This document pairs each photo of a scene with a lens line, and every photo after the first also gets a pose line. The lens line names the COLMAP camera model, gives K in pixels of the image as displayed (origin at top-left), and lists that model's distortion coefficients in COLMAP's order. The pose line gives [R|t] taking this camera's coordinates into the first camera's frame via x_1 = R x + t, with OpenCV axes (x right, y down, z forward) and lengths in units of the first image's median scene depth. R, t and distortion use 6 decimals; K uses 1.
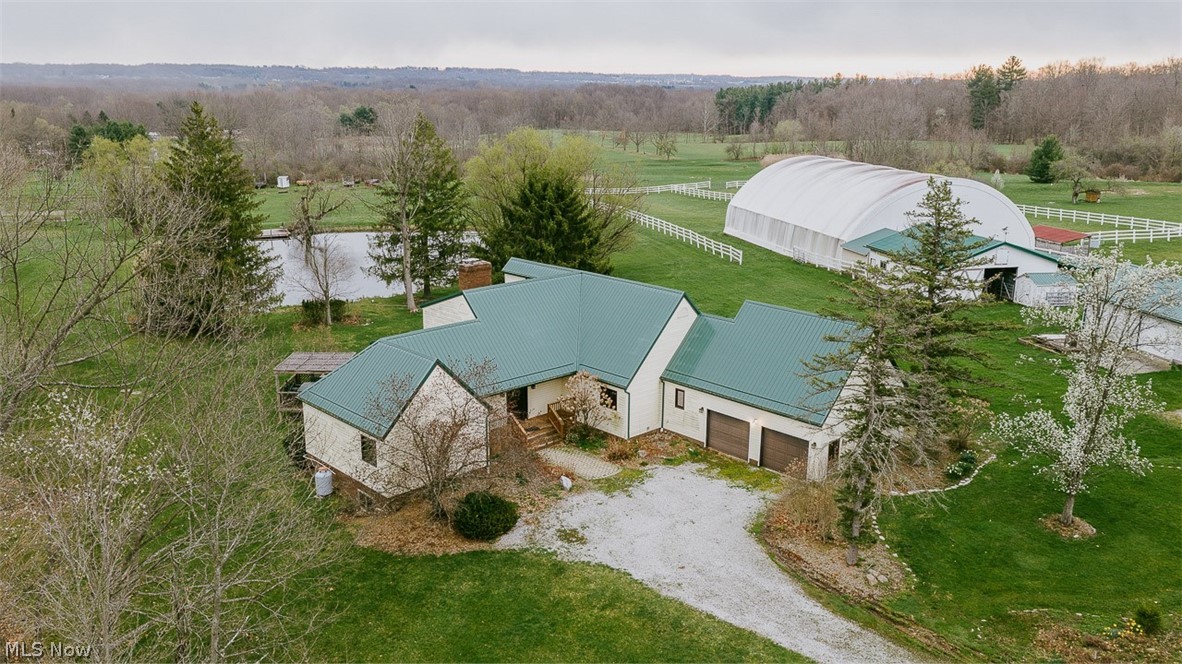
lens RADIAL K [[975.5, 0, 593.3], [0, 975.5, 331.2], [0, 0, 1]] dist [0.028167, -0.057302]
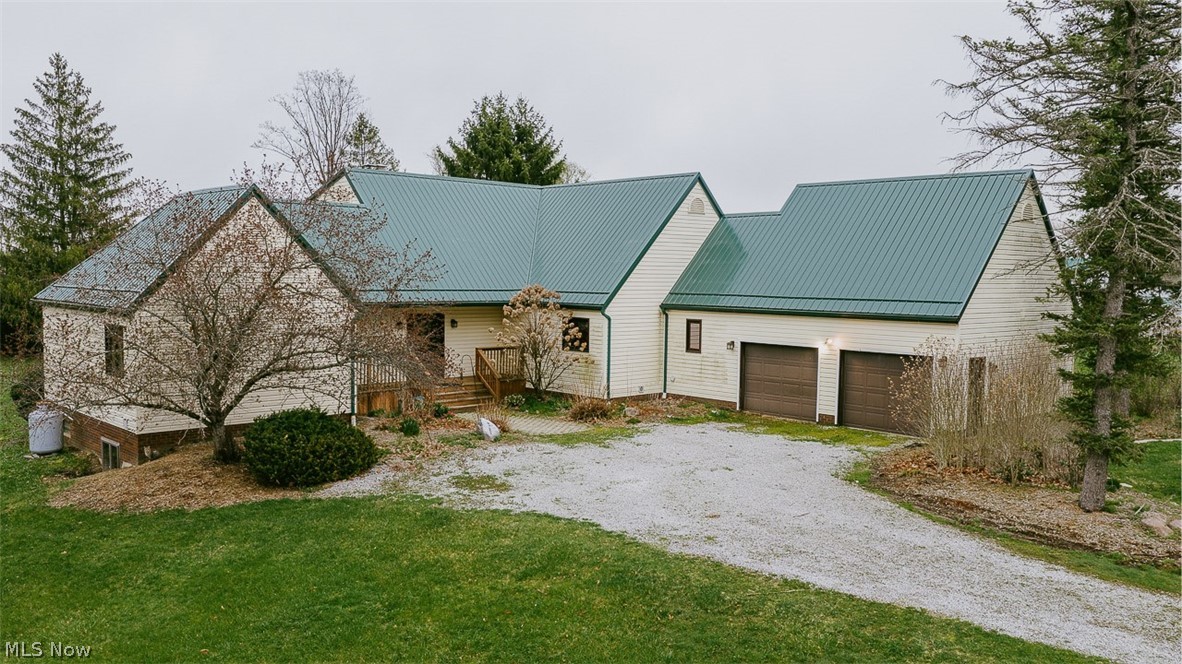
lens RADIAL K [[975.5, 0, 595.9], [0, 975.5, 332.4], [0, 0, 1]] dist [0.028167, -0.057302]
pose [[0.999969, 0.007203, 0.003022, 0.028065], [-0.006490, 0.981448, -0.191617, 0.195639], [-0.004346, 0.191592, 0.981465, 0.435518]]
